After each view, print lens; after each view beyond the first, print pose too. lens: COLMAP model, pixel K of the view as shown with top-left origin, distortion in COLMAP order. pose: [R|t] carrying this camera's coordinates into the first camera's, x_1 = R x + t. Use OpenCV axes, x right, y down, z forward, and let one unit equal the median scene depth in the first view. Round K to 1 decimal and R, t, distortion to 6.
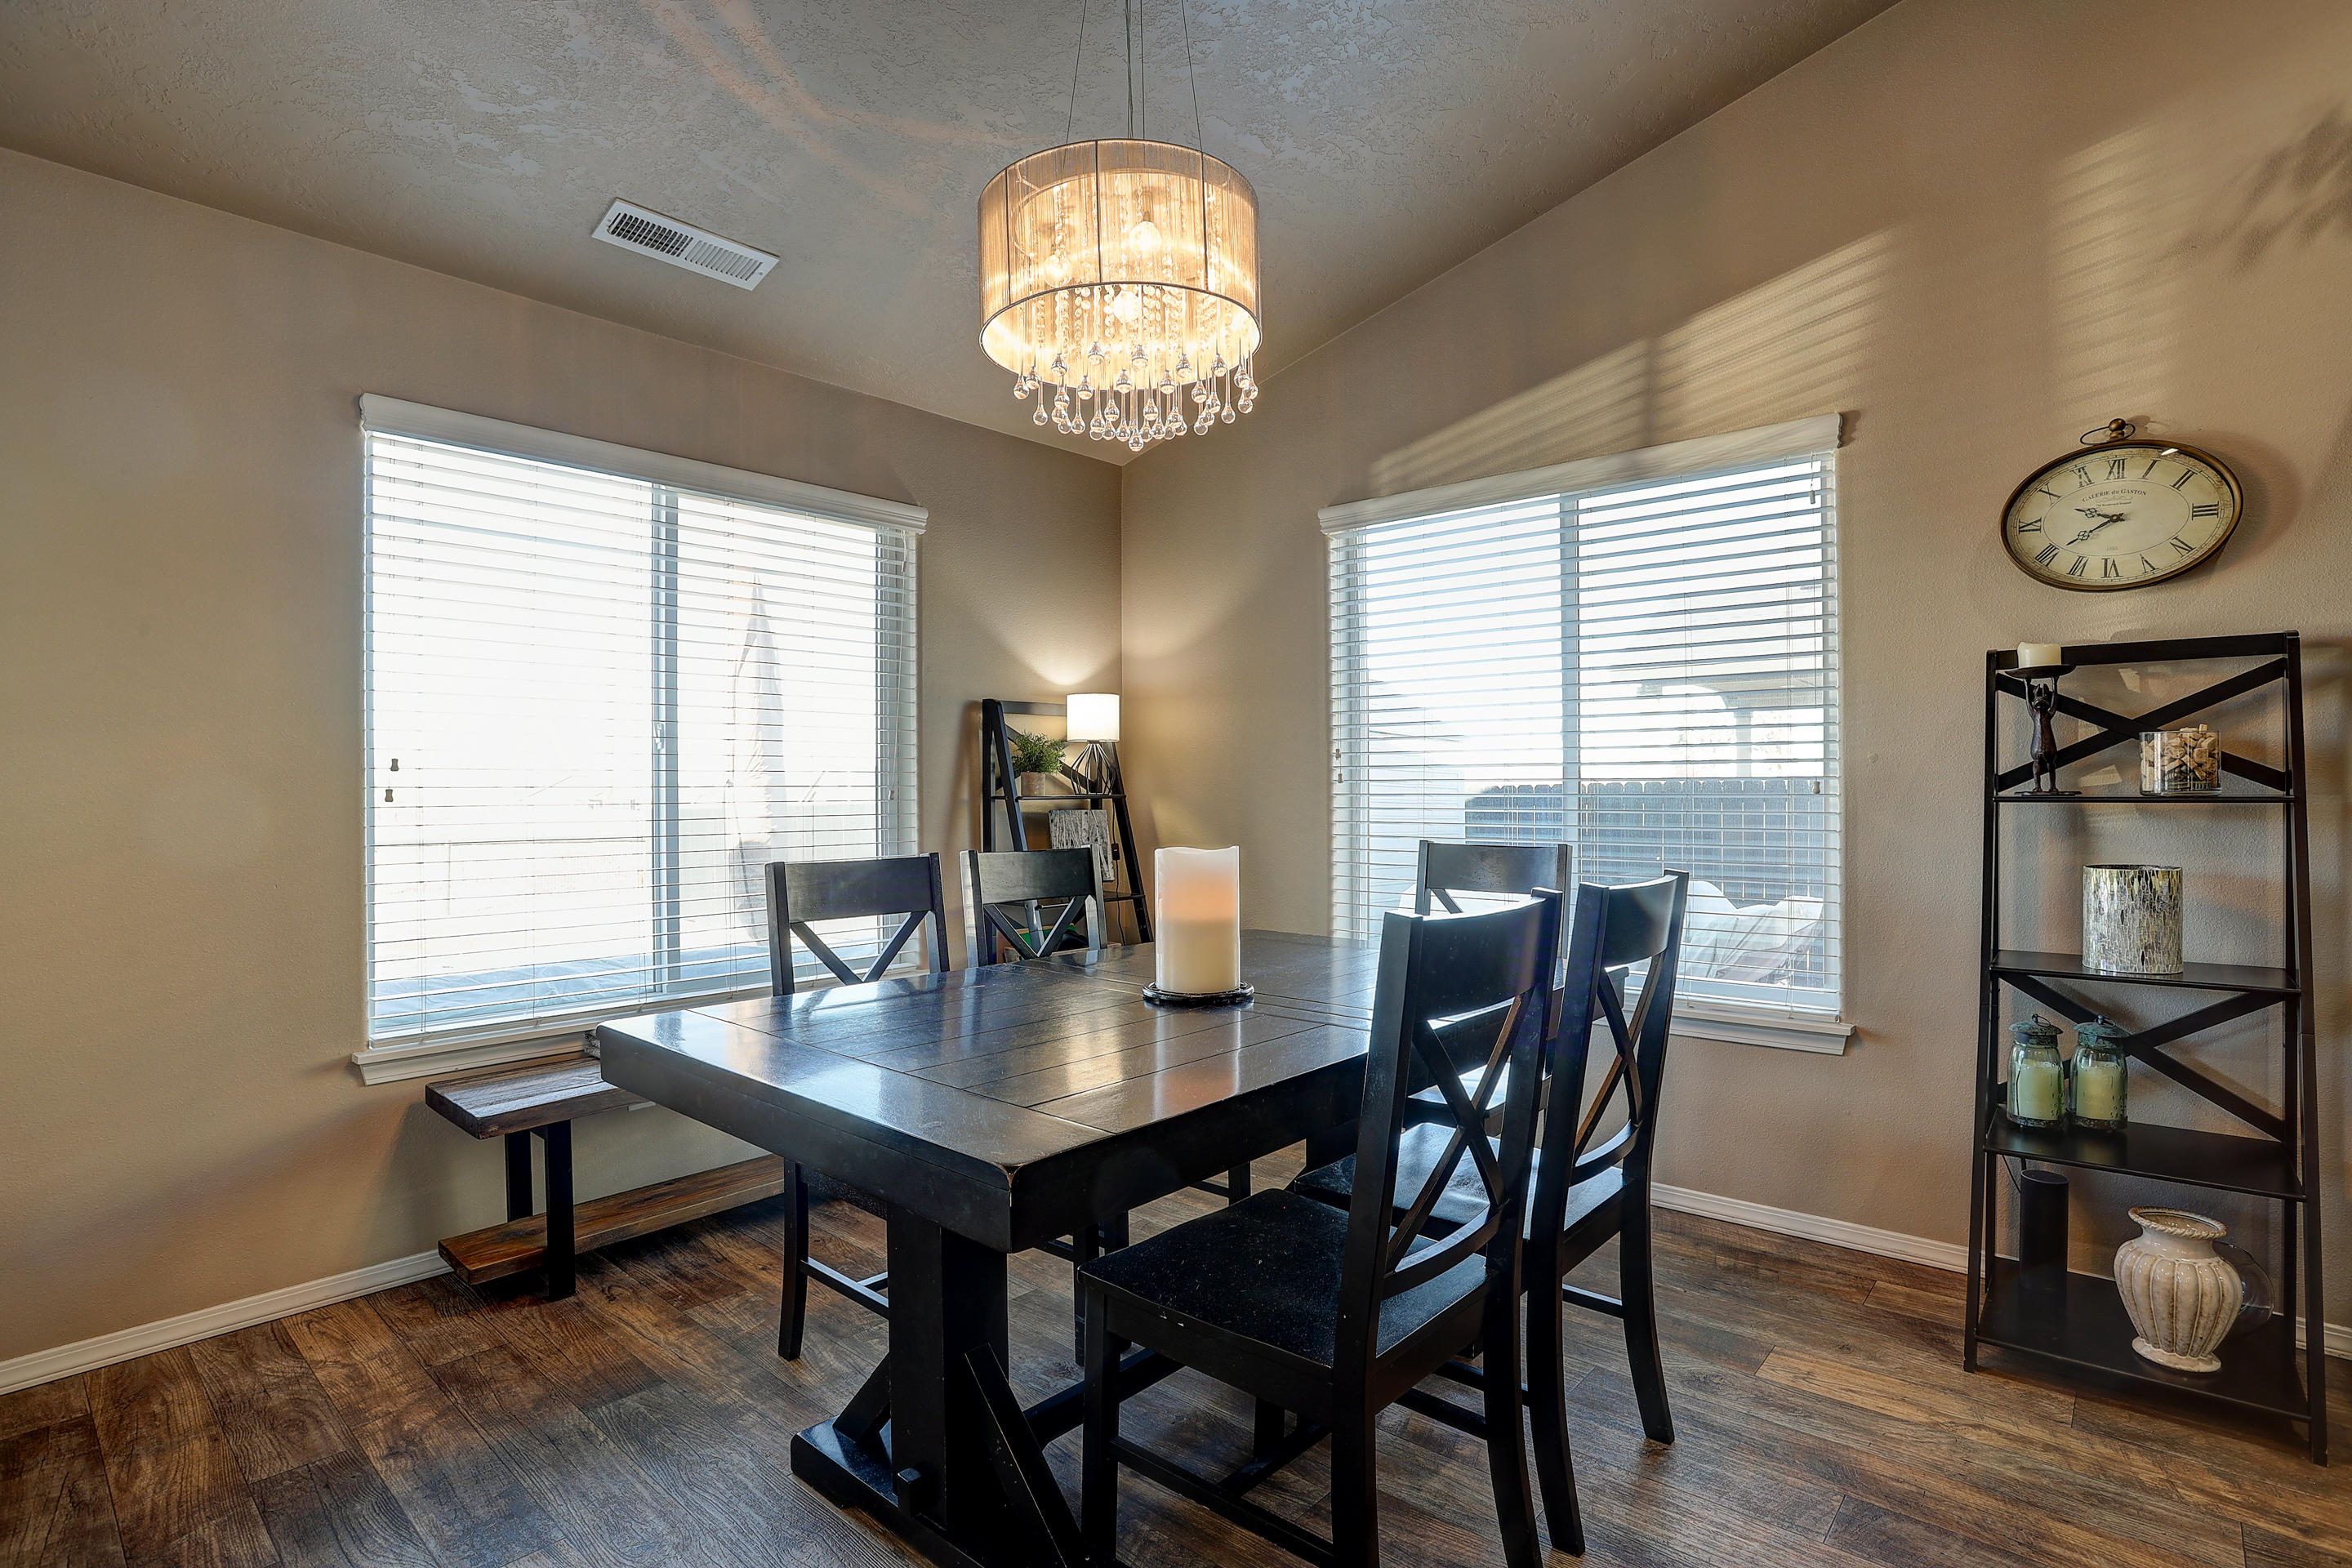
lens RADIAL K [[1160.9, 0, 1187.3], [0, 1160.9, 785.2], [0, 0, 1]] dist [-0.073407, 0.032548]
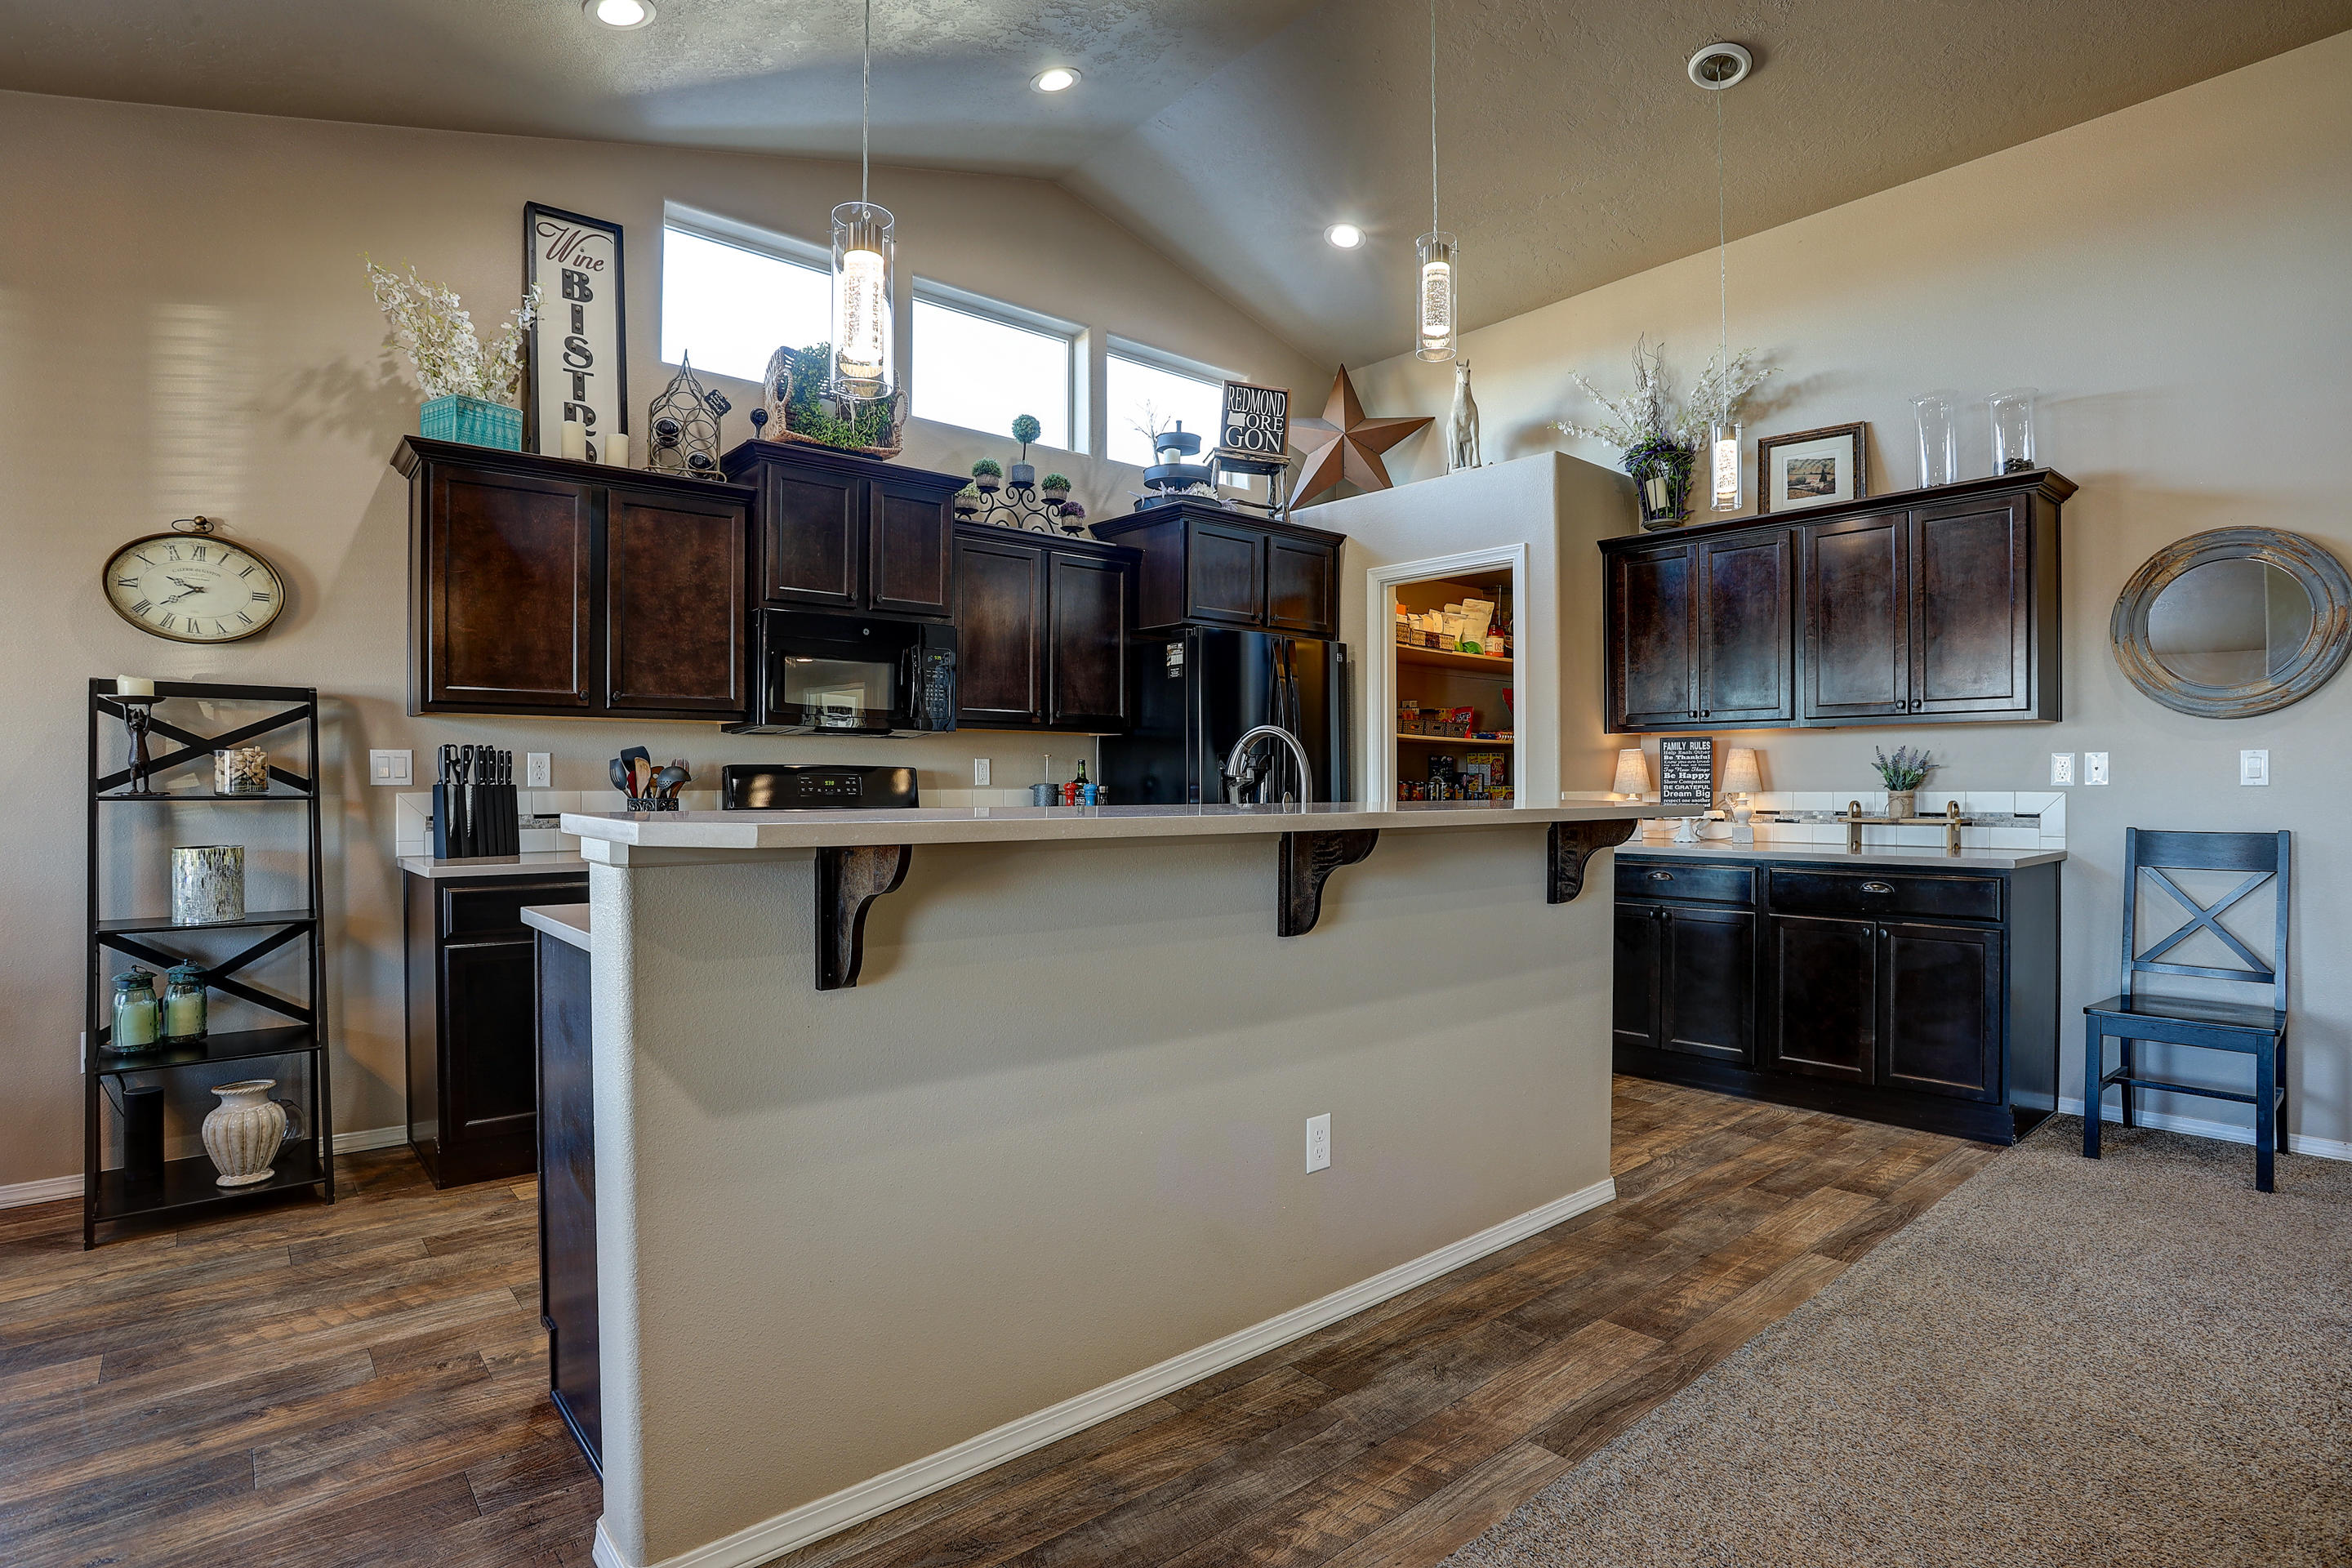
lens RADIAL K [[1167.3, 0, 1193.9], [0, 1167.3, 793.0], [0, 0, 1]] dist [-0.069722, 0.026445]
pose [[0.132674, 0.000077, 0.991160, -0.346412], [-0.001945, 0.999998, 0.000182, 0.003707], [-0.991158, -0.001952, 0.132674, -0.365925]]
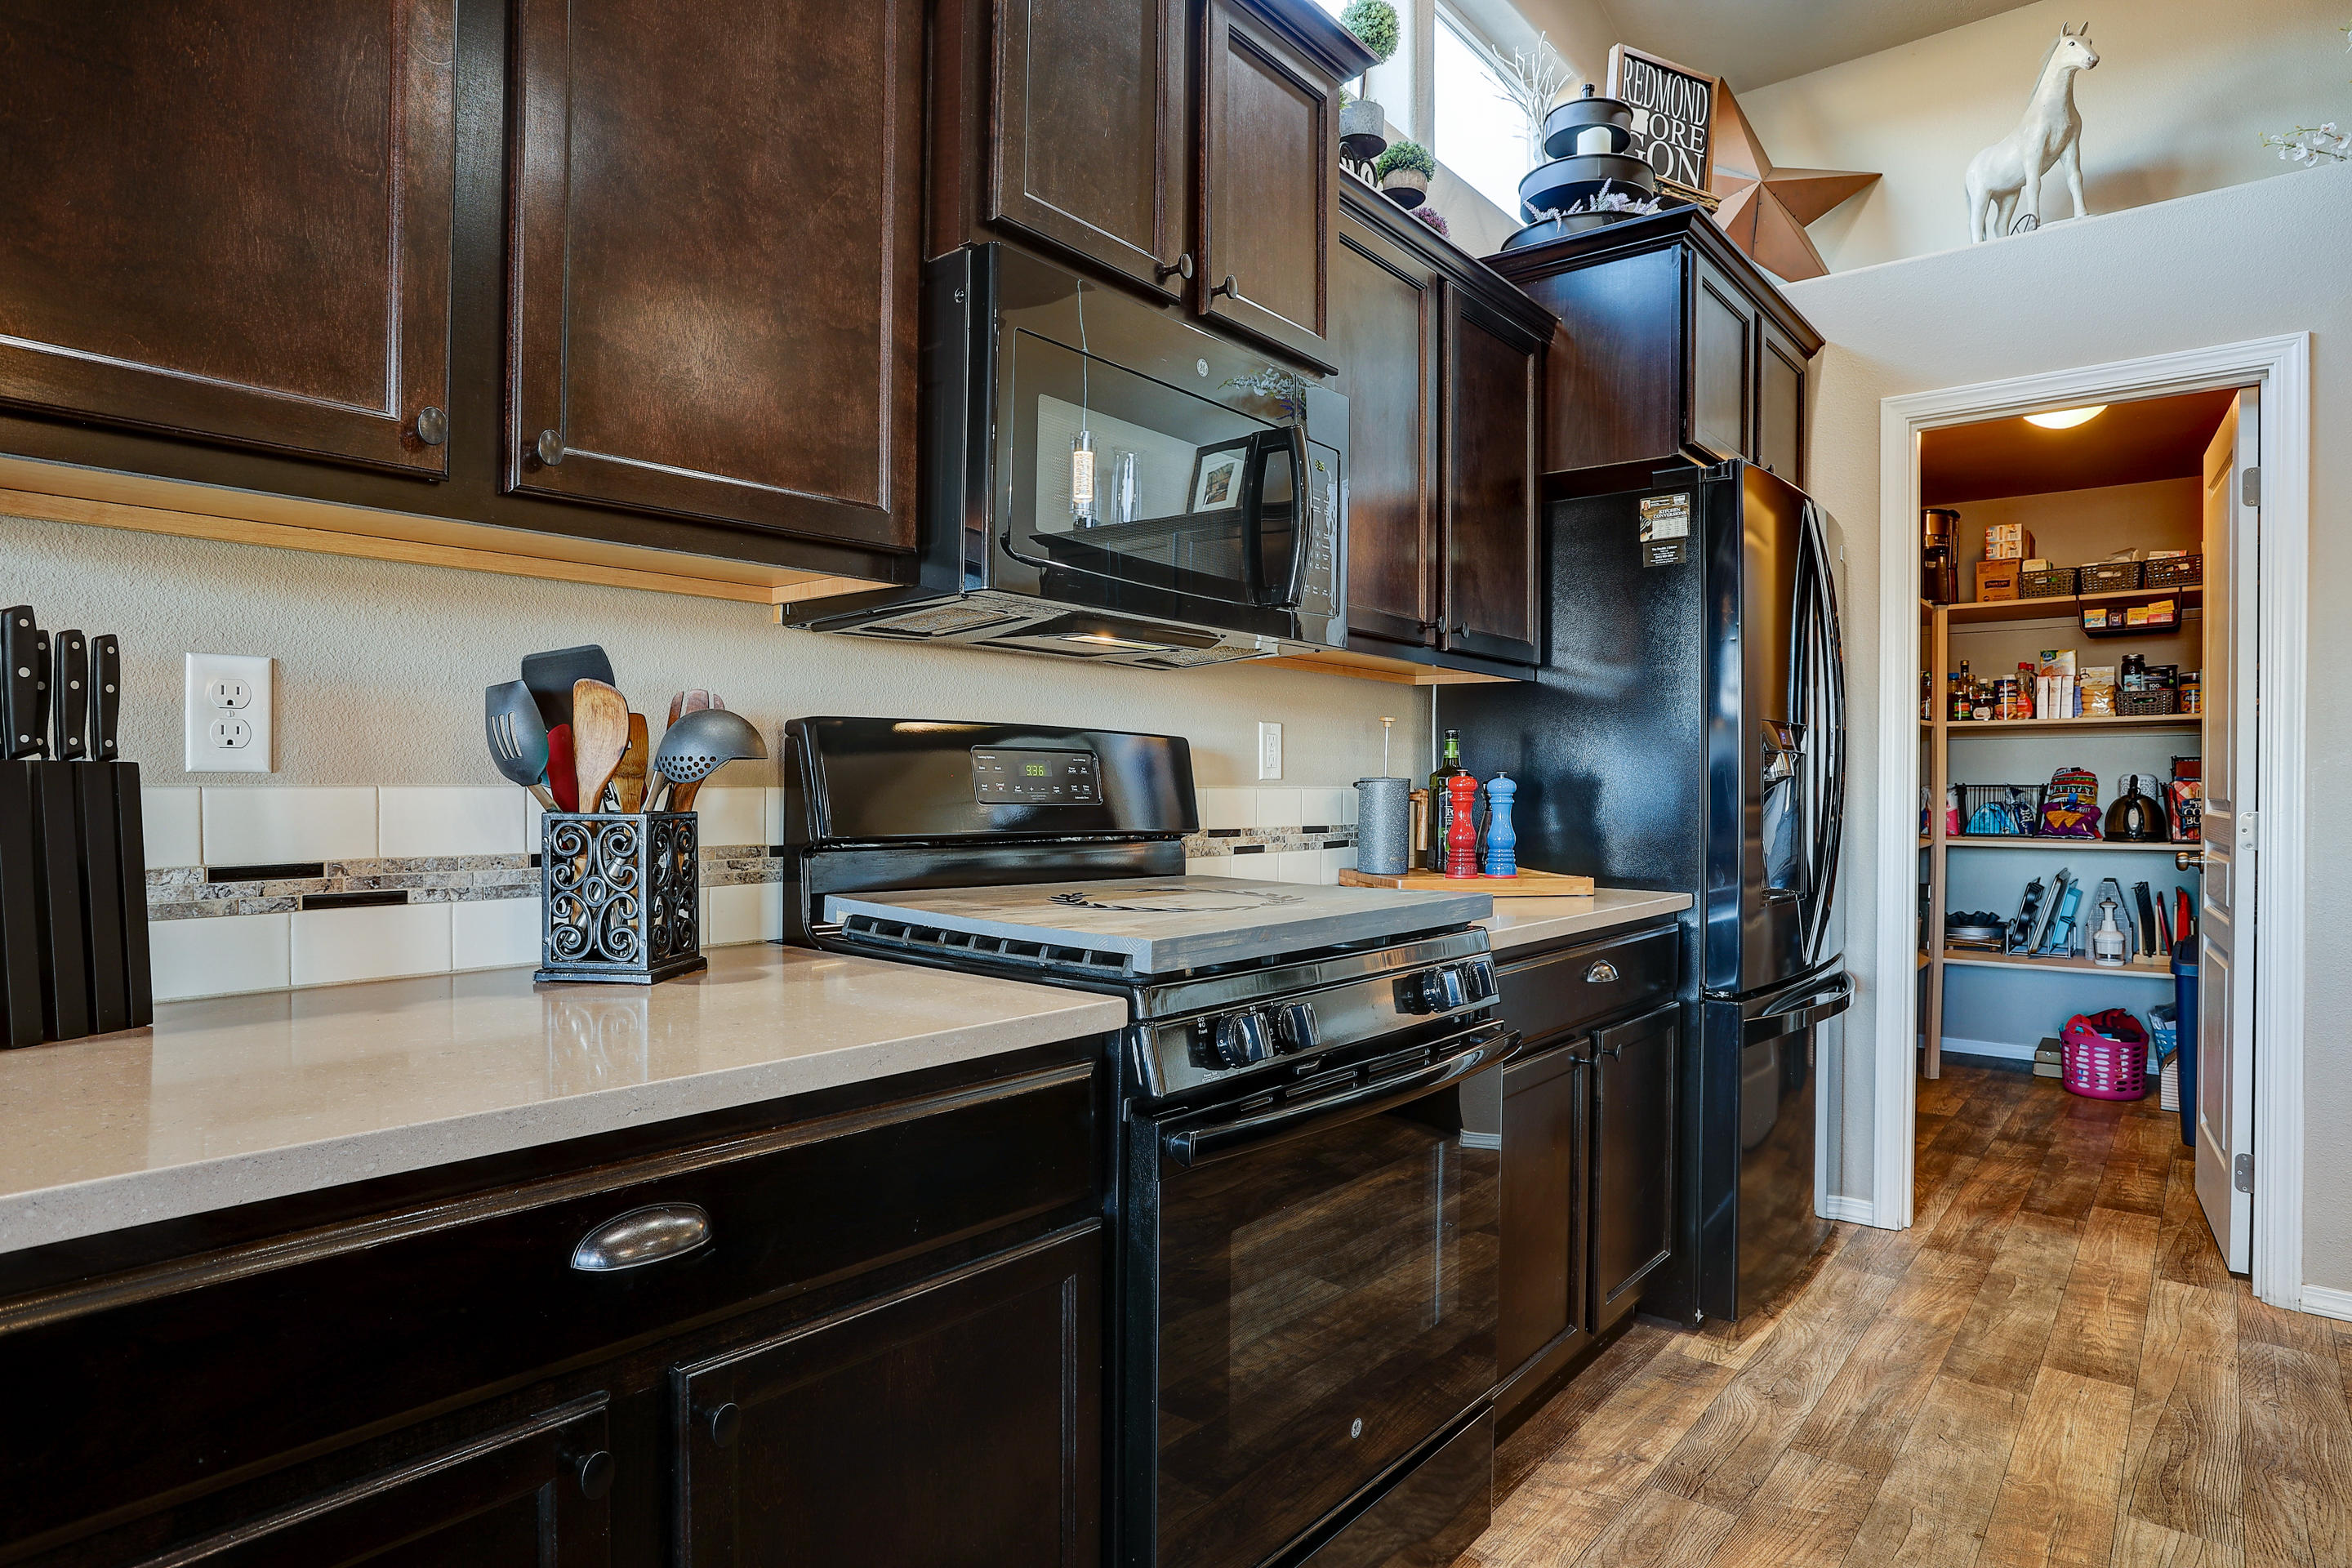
lens RADIAL K [[1281.3, 0, 1183.2], [0, 1281.3, 792.8], [0, 0, 1]] dist [-0.070879, 0.034216]
pose [[-0.024072, 0.000414, 0.999710, 0.599884], [-0.007968, 0.999968, -0.000606, 0.001969], [-0.999678, -0.007980, -0.024068, 0.381492]]
